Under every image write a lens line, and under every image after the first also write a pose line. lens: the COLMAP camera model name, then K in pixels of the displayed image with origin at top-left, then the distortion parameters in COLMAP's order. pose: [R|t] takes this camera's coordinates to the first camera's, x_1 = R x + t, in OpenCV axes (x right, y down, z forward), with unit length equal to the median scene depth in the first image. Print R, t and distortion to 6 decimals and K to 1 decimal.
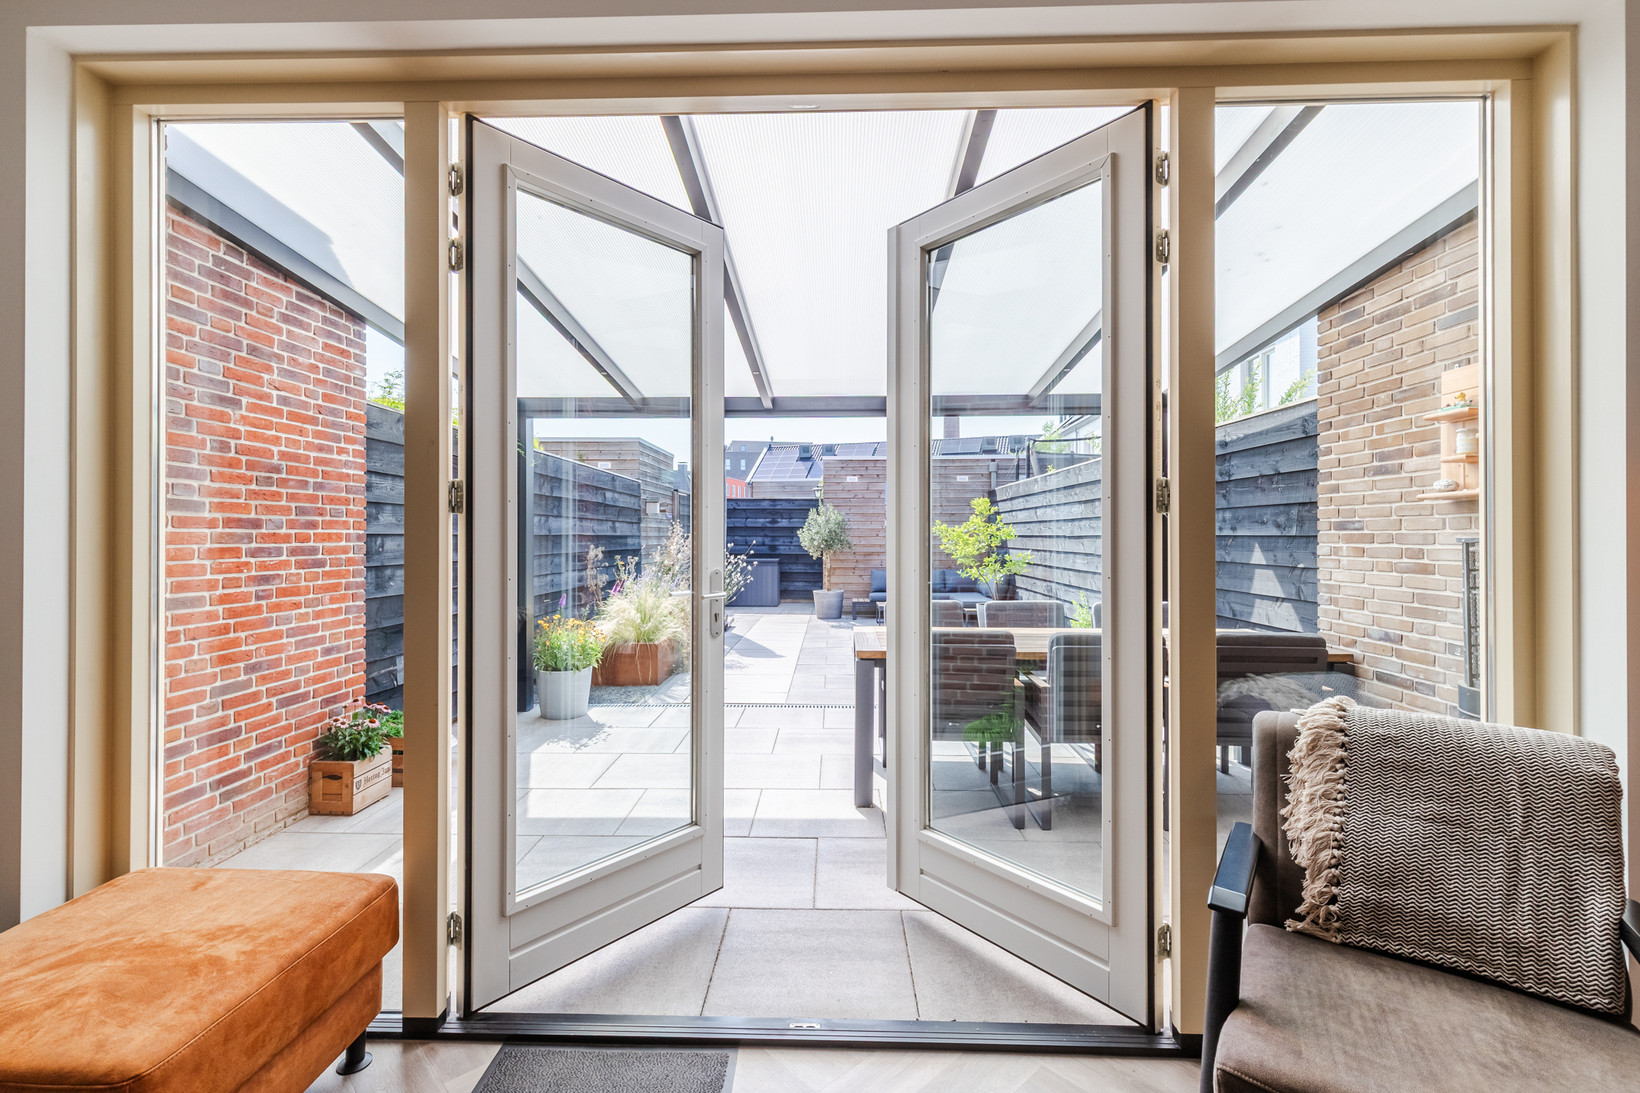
lens RADIAL K [[744.6, 0, 817.2], [0, 744.6, 534.4], [0, 0, 1]] dist [0.009723, -0.002153]
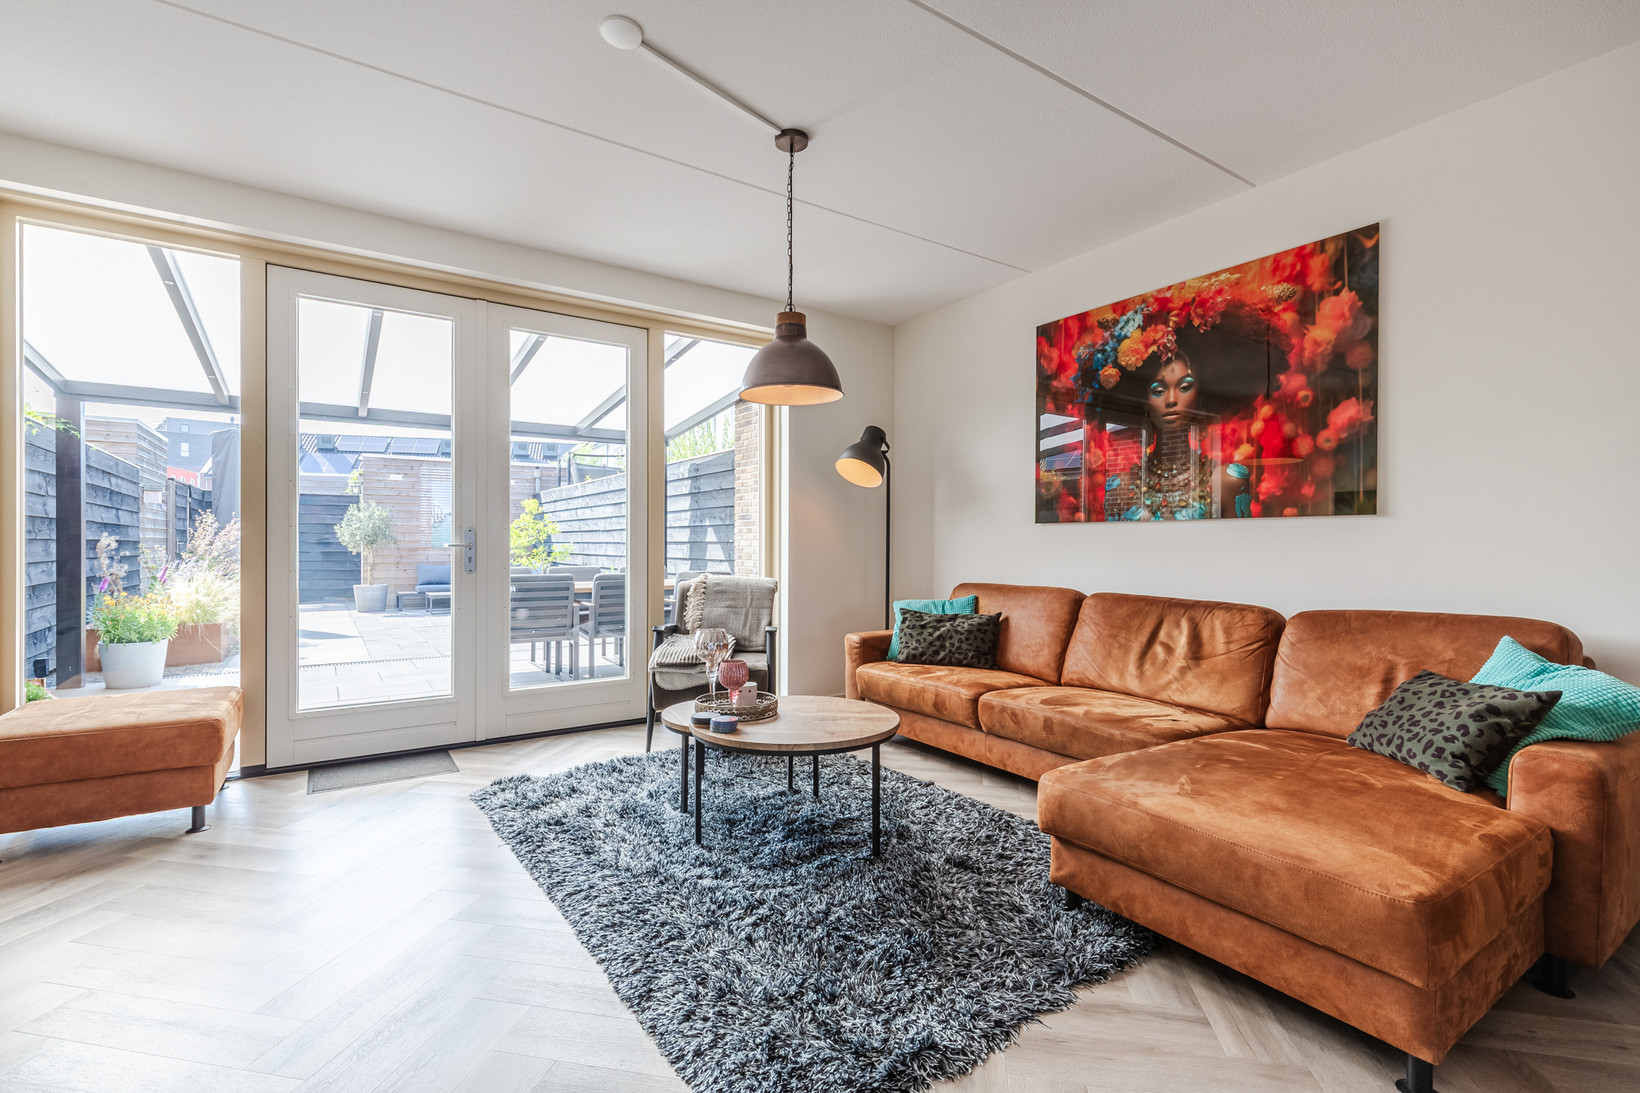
lens RADIAL K [[744.6, 0, 815.3], [0, 744.6, 547.9], [0, 0, 1]] dist [0.009723, -0.002153]
pose [[0.821320, 0.000779, 0.570468, -0.089160], [-0.004752, 0.999974, 0.005477, 0.020824], [-0.570448, -0.007209, 0.821302, -0.252596]]
